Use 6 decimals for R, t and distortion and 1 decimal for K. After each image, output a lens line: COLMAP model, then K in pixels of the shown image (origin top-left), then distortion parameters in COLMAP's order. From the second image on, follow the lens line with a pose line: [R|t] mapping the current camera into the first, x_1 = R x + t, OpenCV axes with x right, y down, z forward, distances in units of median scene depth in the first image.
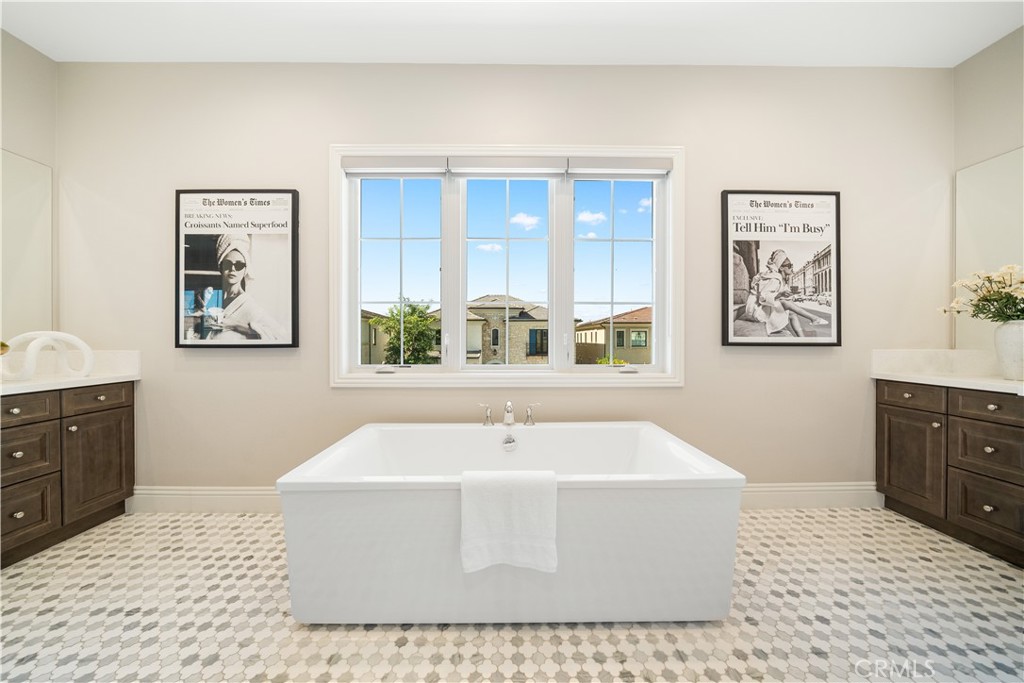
lens RADIAL K [[351.5, 0, 497.0], [0, 351.5, 338.6], [0, 0, 1]] dist [-0.004889, 0.000096]
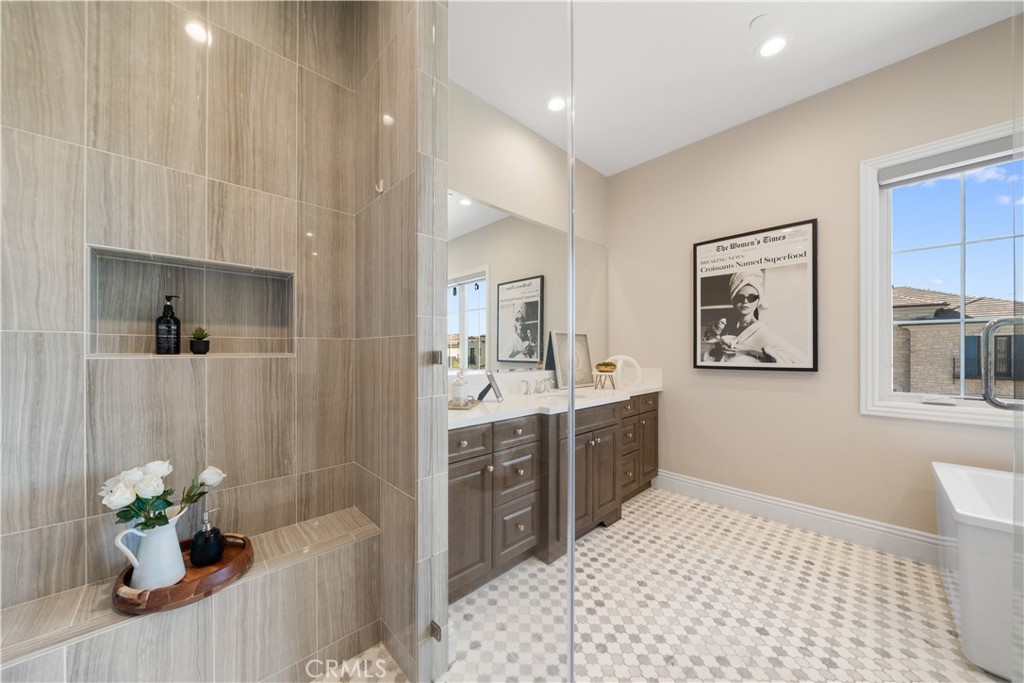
lens RADIAL K [[351.5, 0, 511.4], [0, 351.5, 350.4], [0, 0, 1]] dist [-0.004889, 0.000096]
pose [[0.692050, -0.002051, -0.721847, -0.454185], [0.001431, 0.999998, -0.001469, -0.036659], [0.721849, -0.000017, 0.692051, -0.361303]]
